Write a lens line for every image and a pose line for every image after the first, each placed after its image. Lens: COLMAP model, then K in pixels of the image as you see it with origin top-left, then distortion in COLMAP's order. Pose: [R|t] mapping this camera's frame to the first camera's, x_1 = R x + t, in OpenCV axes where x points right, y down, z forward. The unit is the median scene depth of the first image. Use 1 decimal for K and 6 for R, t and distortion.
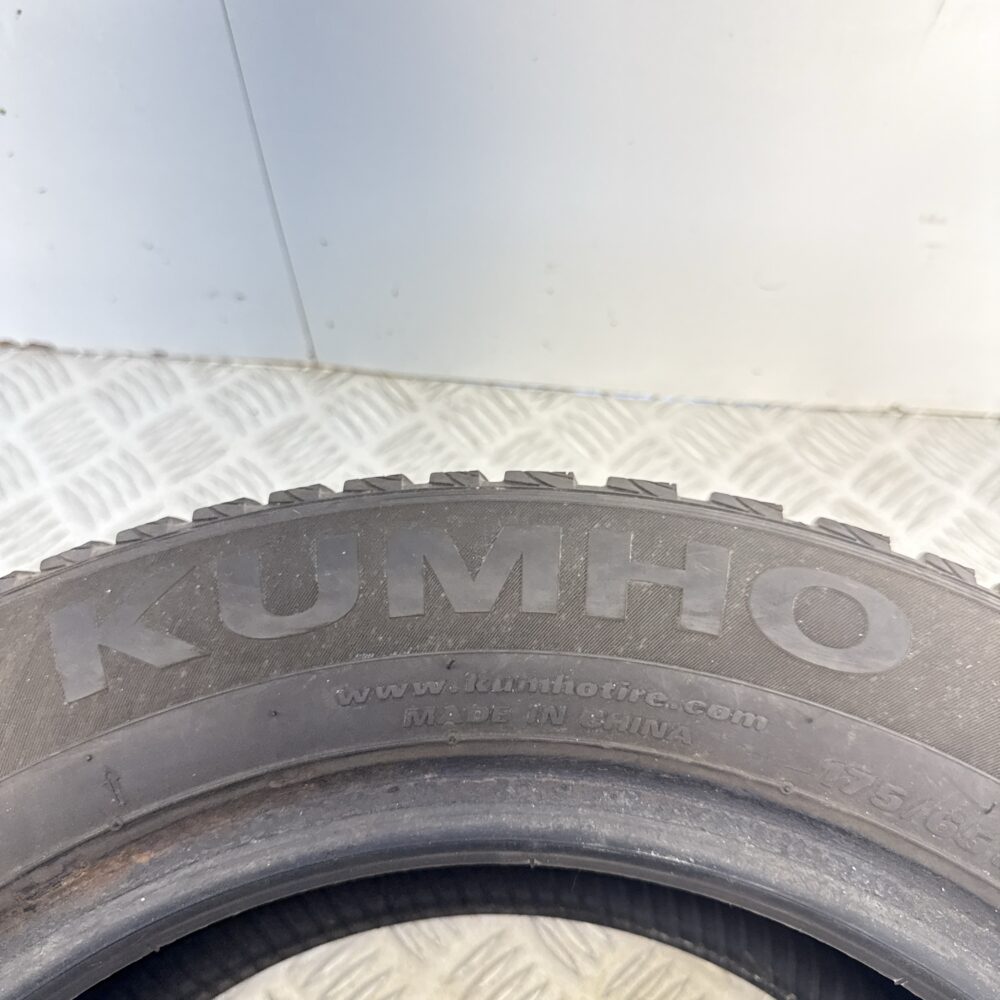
lens RADIAL K [[879.6, 0, 498.5], [0, 879.6, 499.3], [0, 0, 1]] dist [0.030210, -0.023154]
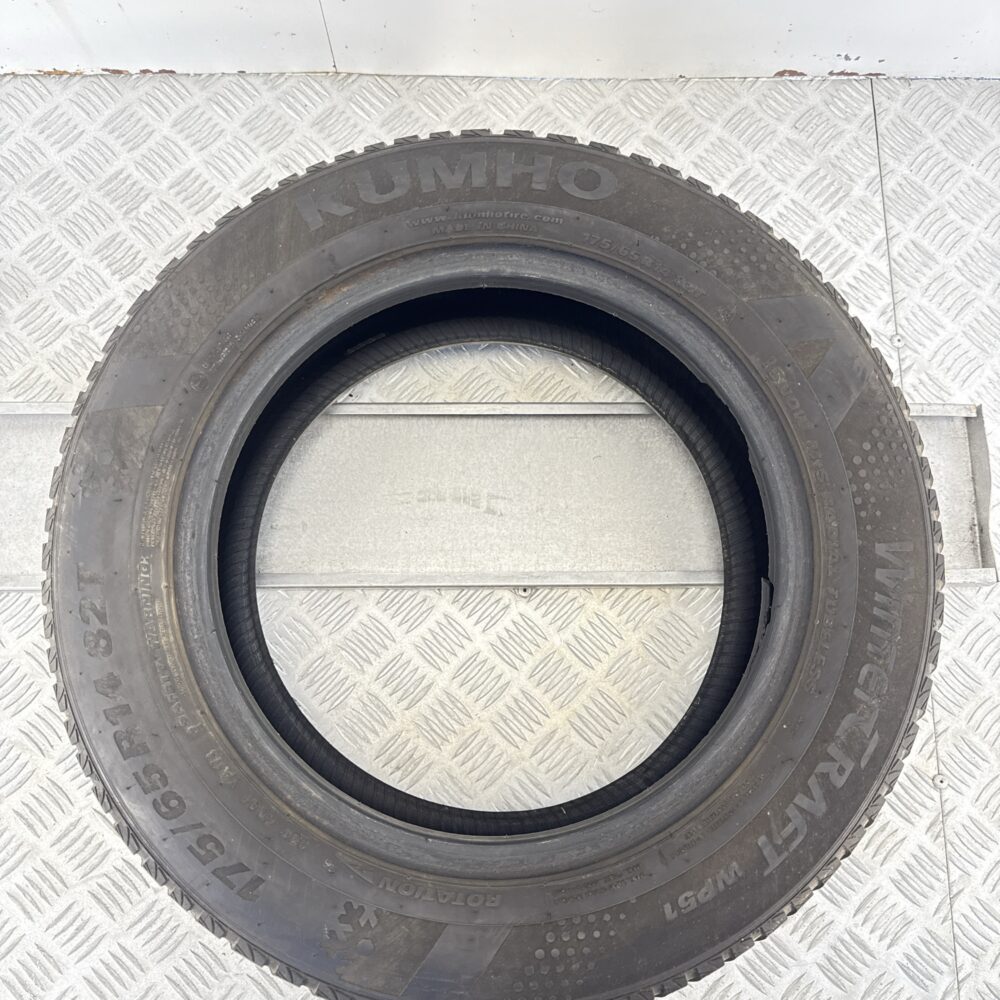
lens RADIAL K [[879.6, 0, 501.5], [0, 879.6, 501.2], [0, 0, 1]] dist [0.030210, -0.023154]
pose [[0.995523, -0.087550, 0.035635, -0.060829], [0.069567, 0.933841, 0.350858, 0.081238], [-0.063995, -0.346808, 0.935750, -1.739290]]
